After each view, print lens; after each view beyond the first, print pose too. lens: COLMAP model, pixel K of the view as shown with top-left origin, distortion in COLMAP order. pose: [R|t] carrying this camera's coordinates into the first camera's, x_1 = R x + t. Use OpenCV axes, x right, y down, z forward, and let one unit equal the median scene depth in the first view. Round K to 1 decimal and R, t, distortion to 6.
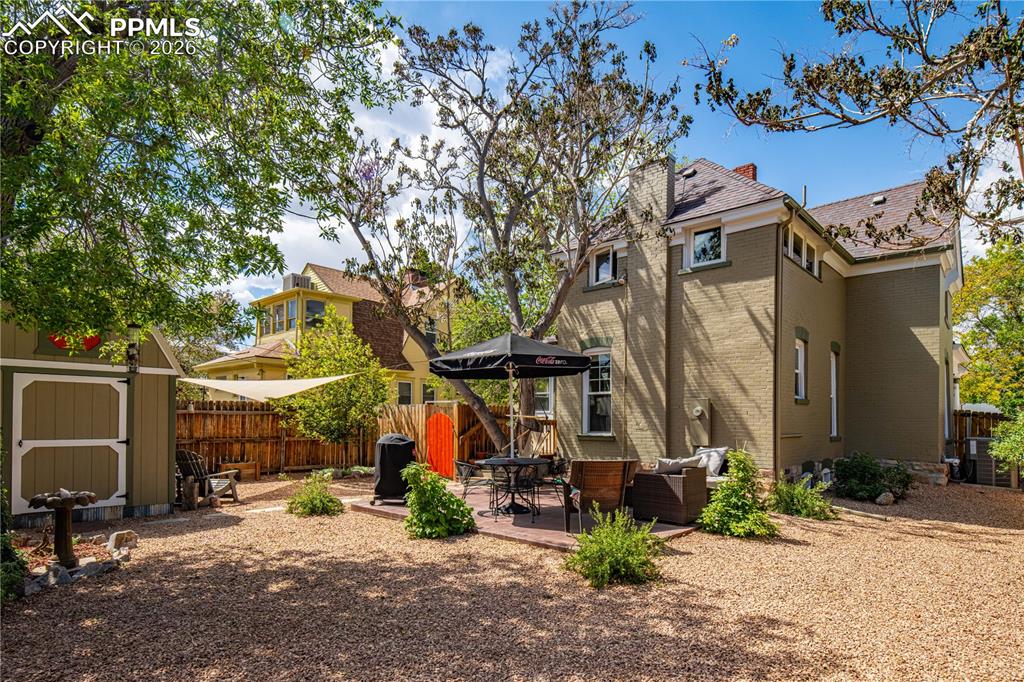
lens RADIAL K [[562.6, 0, 511.1], [0, 562.6, 415.6], [0, 0, 1]] dist [-0.000350, -0.000046]
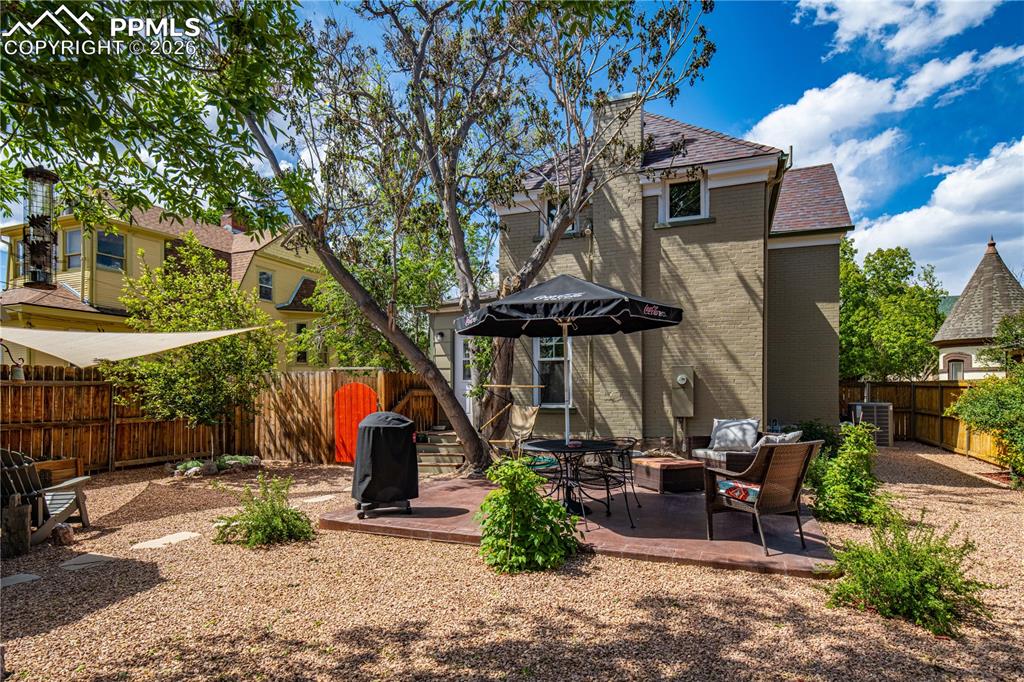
lens RADIAL K [[557.5, 0, 509.4], [0, 557.5, 393.3], [0, 0, 1]] dist [-0.000195, -0.000578]
pose [[0.934077, -0.010224, 0.356925, -0.256639], [0.005434, 0.999881, 0.014420, 0.000202], [-0.357030, -0.011529, 0.934022, 0.253451]]
